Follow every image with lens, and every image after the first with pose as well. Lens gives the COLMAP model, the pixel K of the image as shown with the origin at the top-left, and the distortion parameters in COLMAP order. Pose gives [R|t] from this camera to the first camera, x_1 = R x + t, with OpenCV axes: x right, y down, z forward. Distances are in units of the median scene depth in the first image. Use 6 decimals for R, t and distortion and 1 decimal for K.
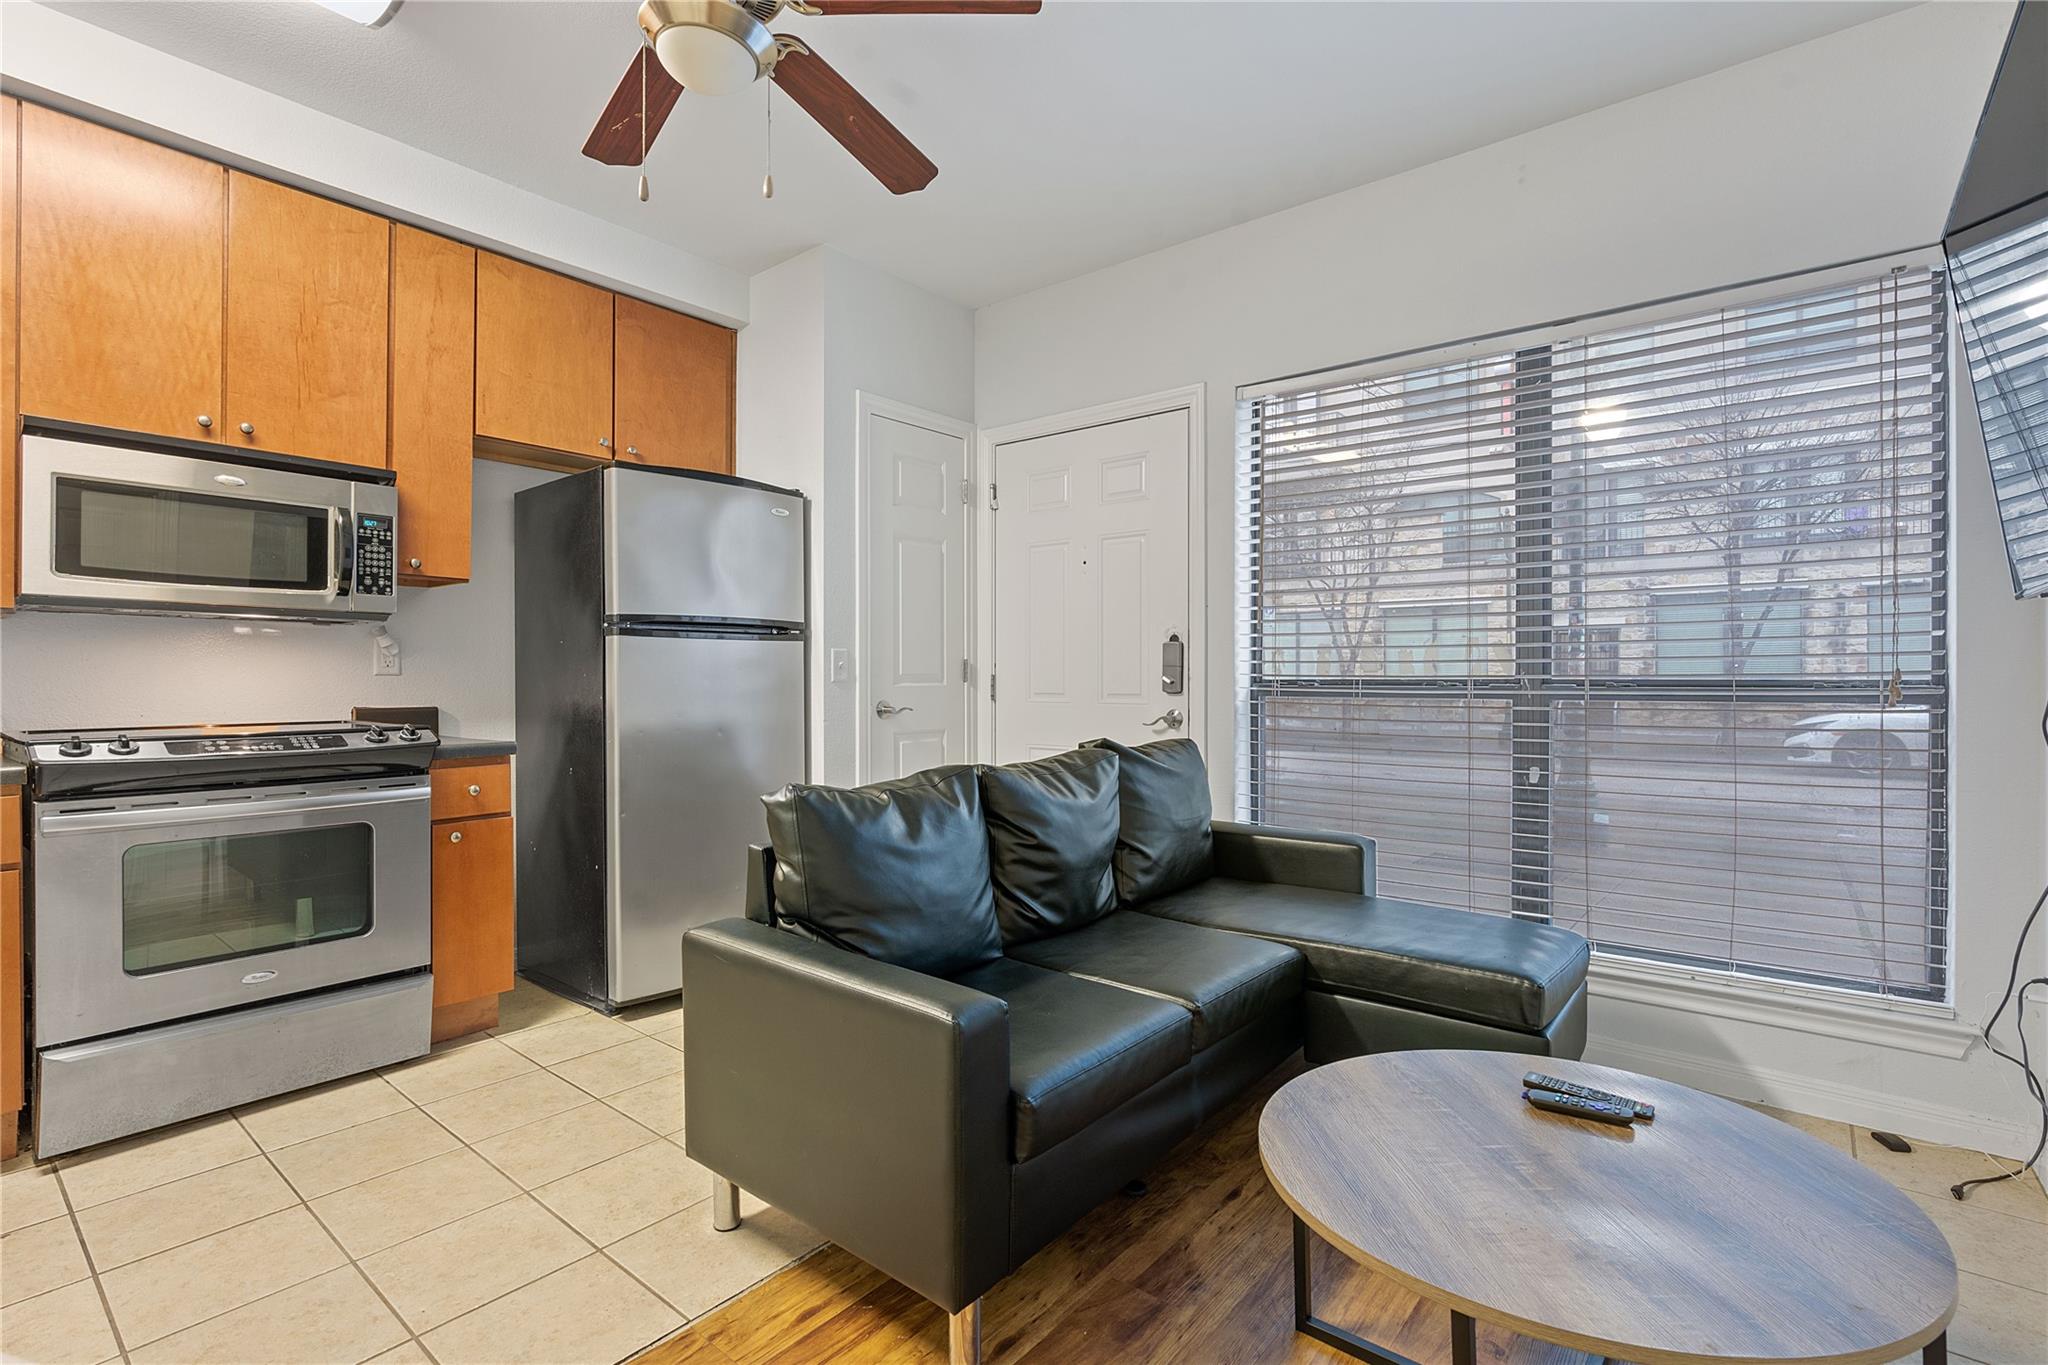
lens RADIAL K [[952.5, 0, 1018.7], [0, 952.5, 680.6], [0, 0, 1]] dist [-0.003926, 0.000990]
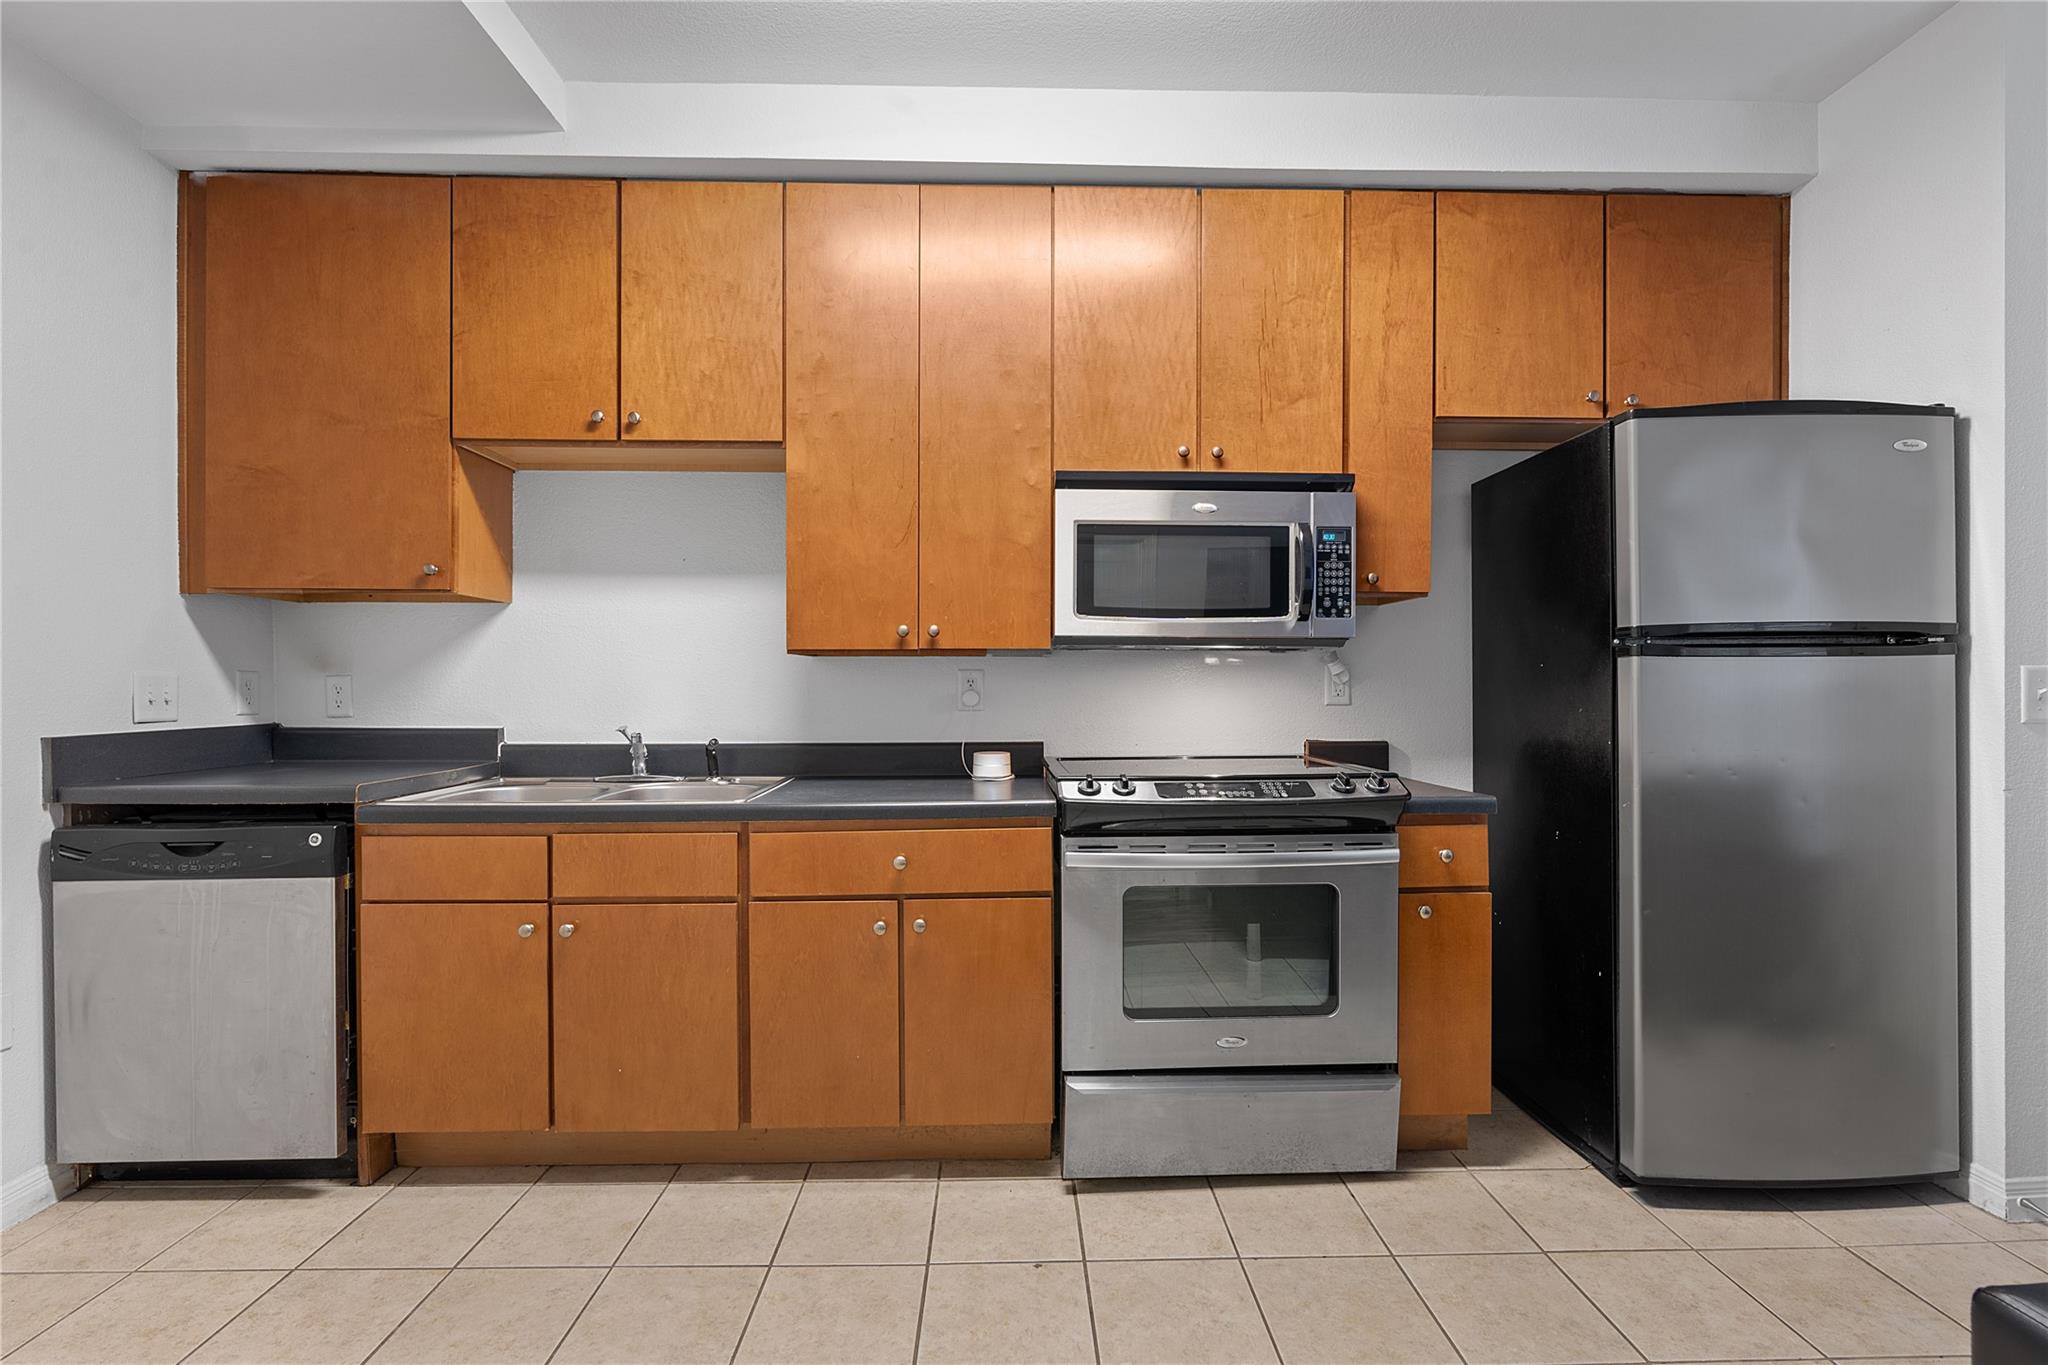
lens RADIAL K [[946.9, 0, 1024.0], [0, 946.9, 682.5], [0, 0, 1]] dist [-0.012261, 0.001232]
pose [[0.653605, -0.002839, -0.756830, -0.208312], [0.000409, 0.999994, -0.003398, -0.028308], [0.756836, 0.001911, 0.653602, 0.218461]]
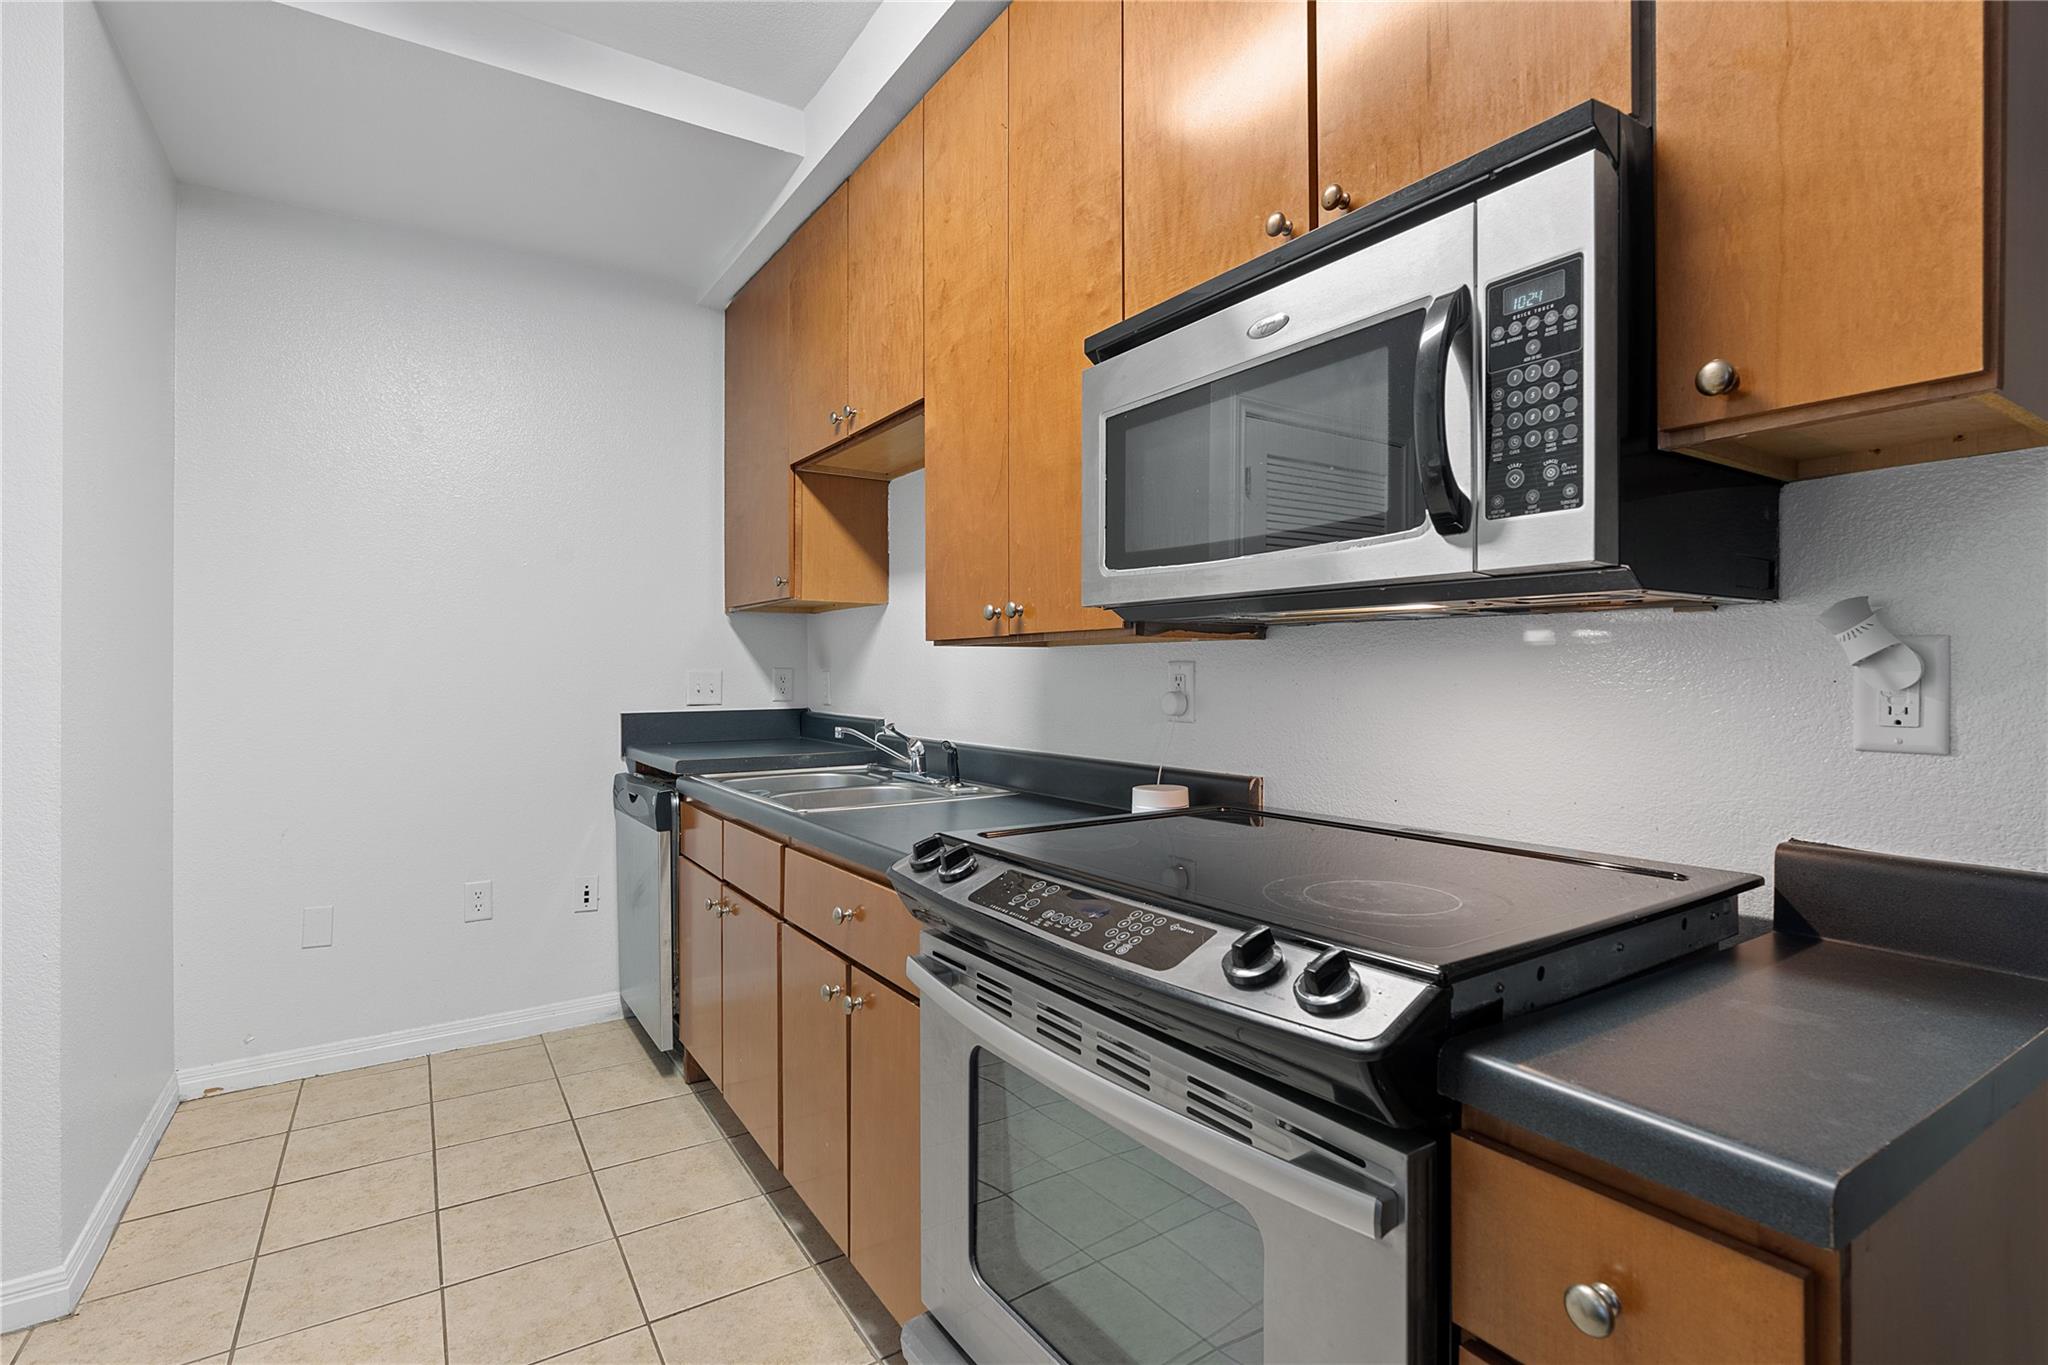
lens RADIAL K [[965.4, 0, 1019.2], [0, 965.4, 666.7], [0, 0, 1]] dist [-0.011856, 0.005078]
pose [[-0.309868, -0.007529, -0.950750, -0.317522], [-0.001699, 0.999971, -0.007365, -0.036327], [0.950778, -0.000667, -0.309872, 0.956635]]
